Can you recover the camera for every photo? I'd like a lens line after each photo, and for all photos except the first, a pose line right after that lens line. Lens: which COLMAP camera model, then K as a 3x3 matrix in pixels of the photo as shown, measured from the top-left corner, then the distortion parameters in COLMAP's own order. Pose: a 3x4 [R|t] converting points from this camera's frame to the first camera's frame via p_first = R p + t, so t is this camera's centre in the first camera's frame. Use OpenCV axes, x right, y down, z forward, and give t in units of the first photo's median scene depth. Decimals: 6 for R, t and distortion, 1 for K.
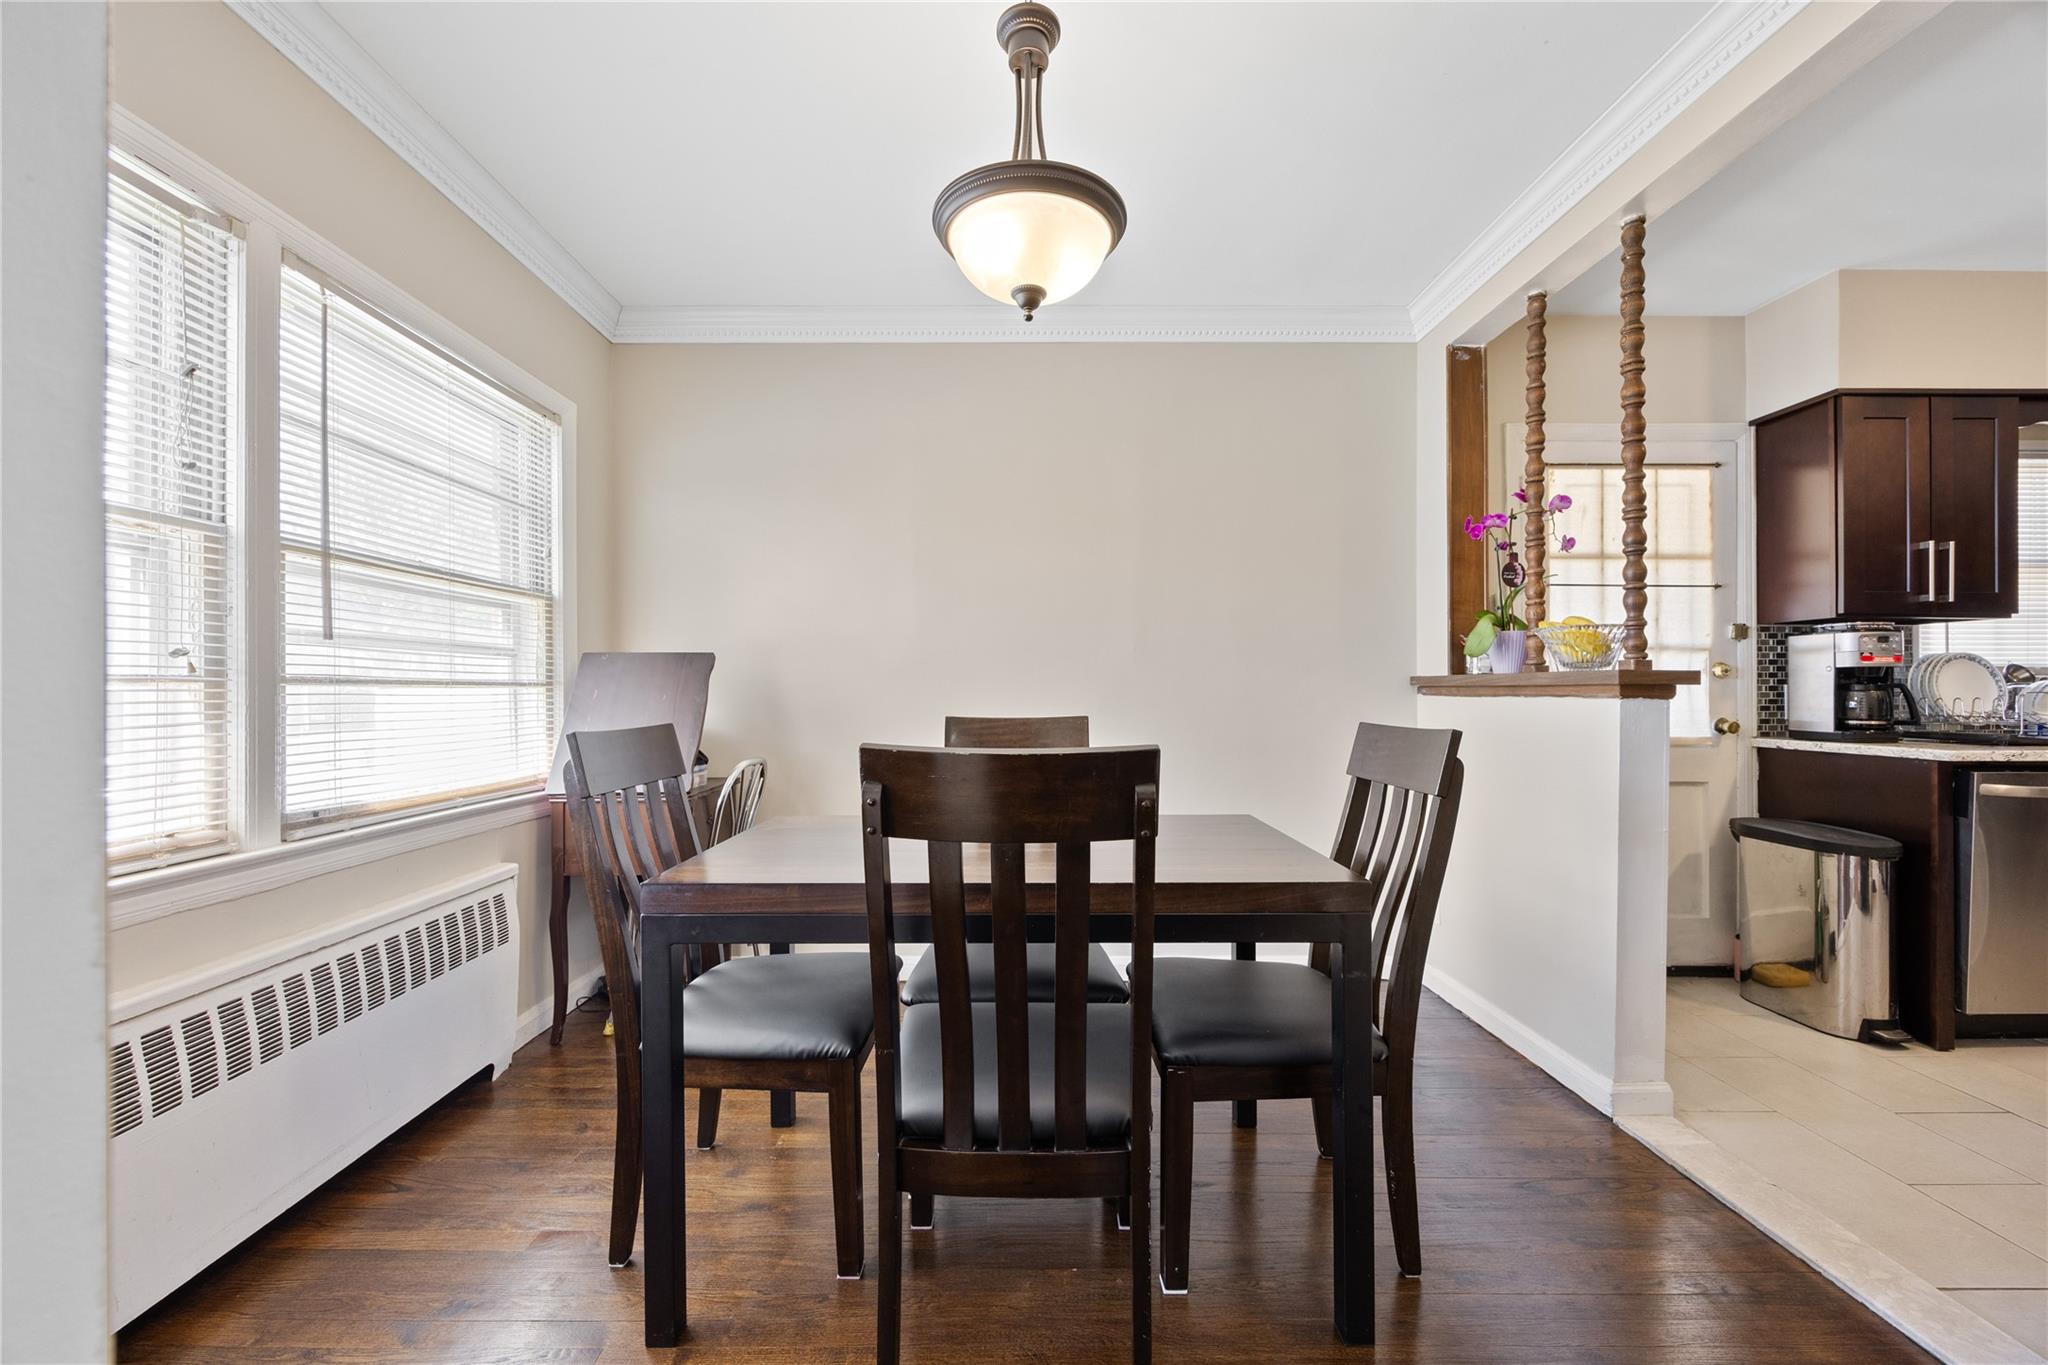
lens RADIAL K [[790.1, 0, 1019.3], [0, 790.1, 690.3], [0, 0, 1]] dist [-0.000476, -0.000148]
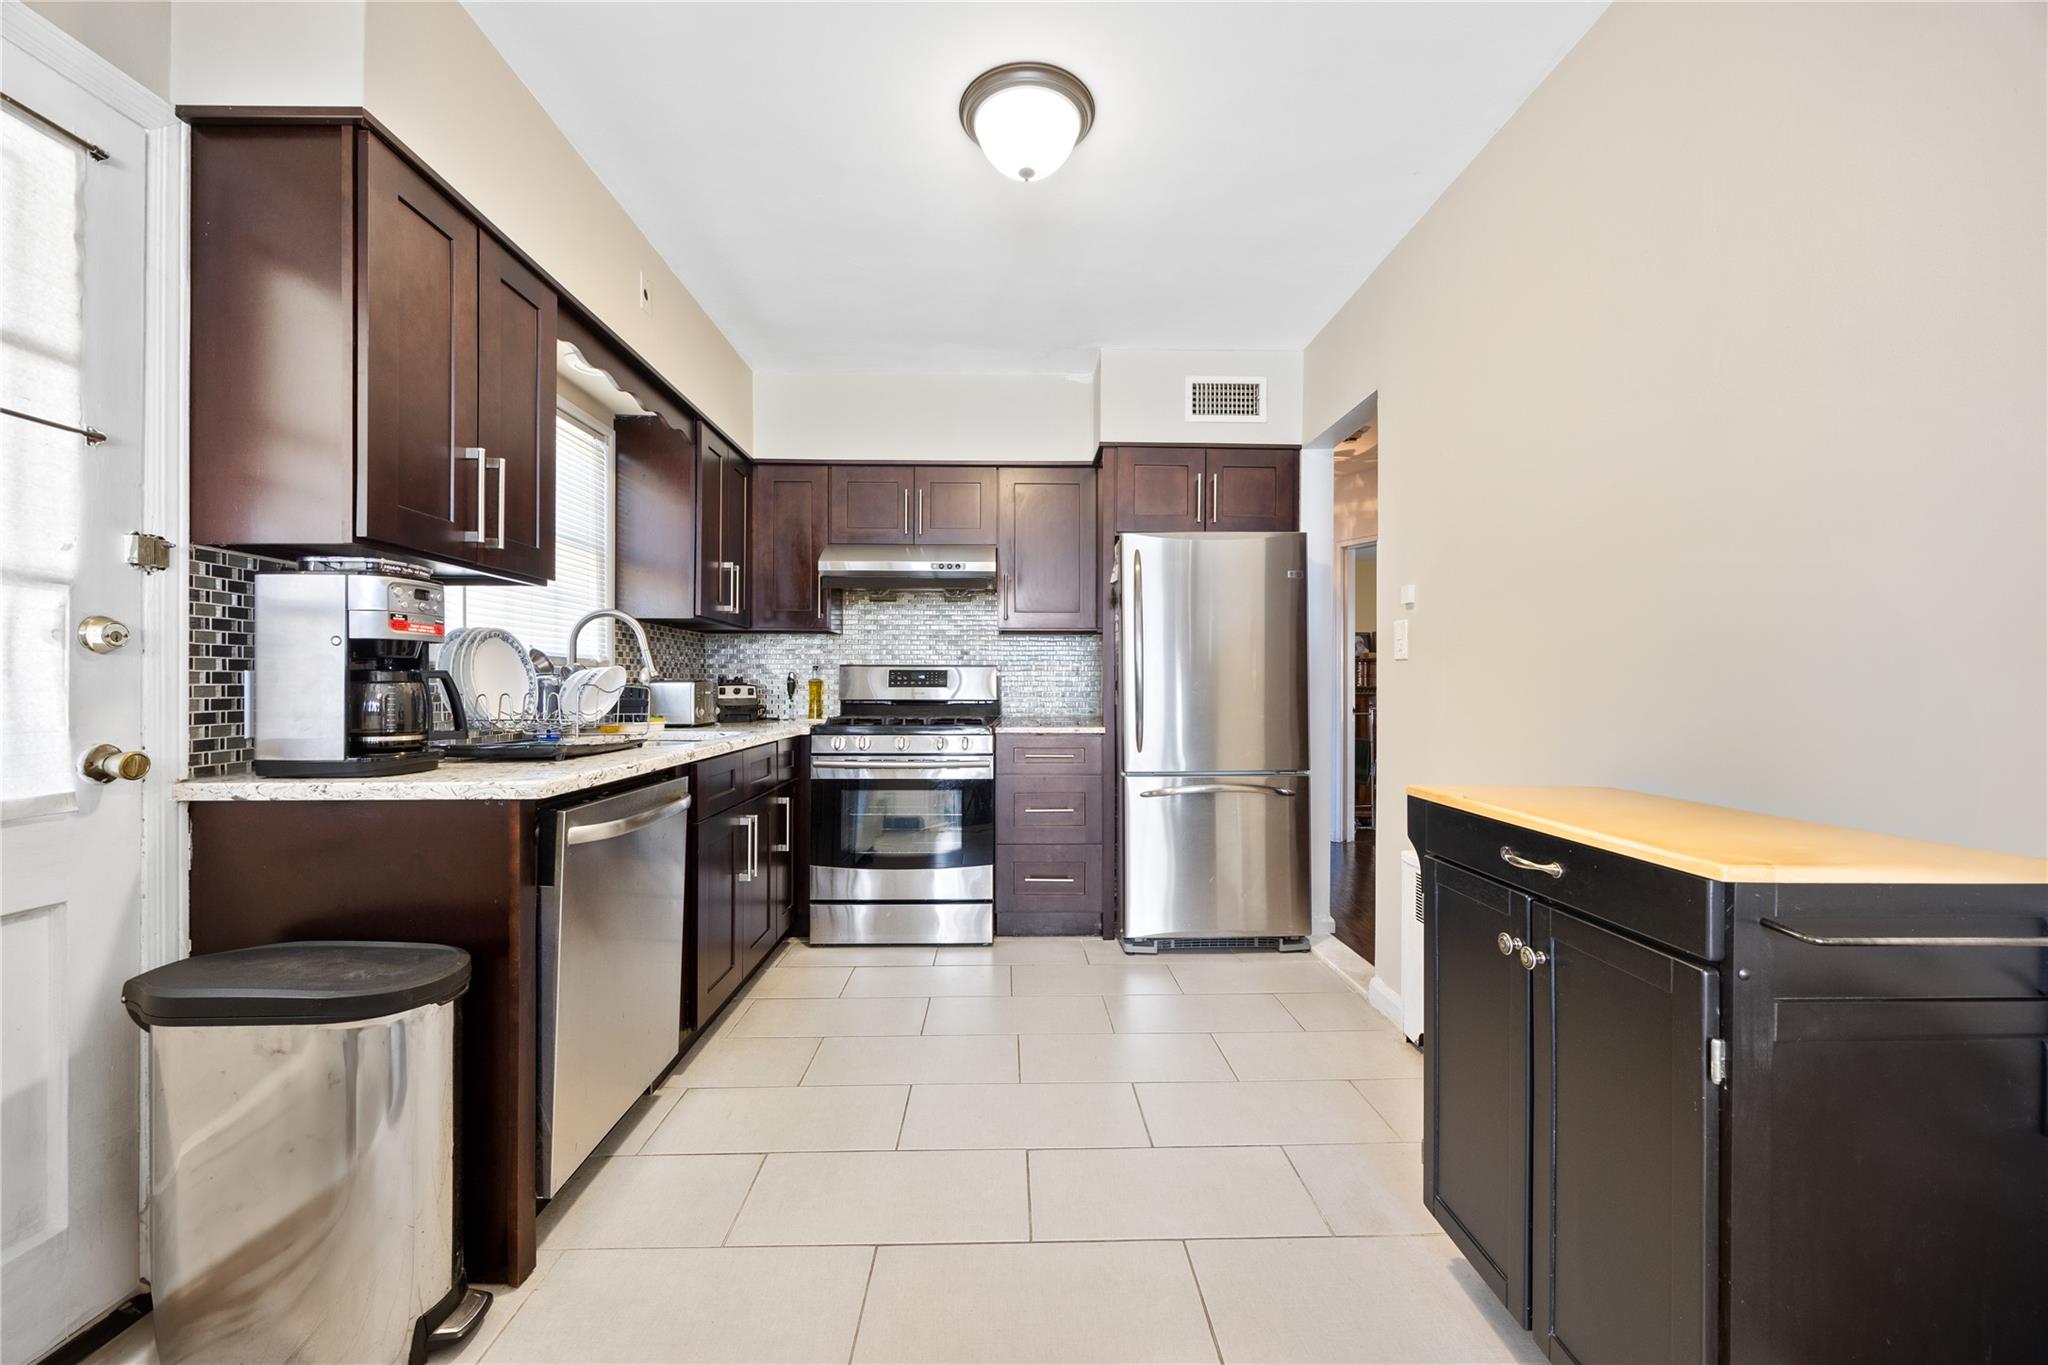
lens RADIAL K [[790.1, 0, 1020.1], [0, 790.1, 680.2], [0, 0, 1]] dist [-0.000476, -0.000148]
pose [[-0.018616, 0.008657, 0.999789, 0.469560], [0.000789, 0.999962, -0.008644, 0.004119], [-0.999826, 0.000628, -0.018622, 0.530617]]
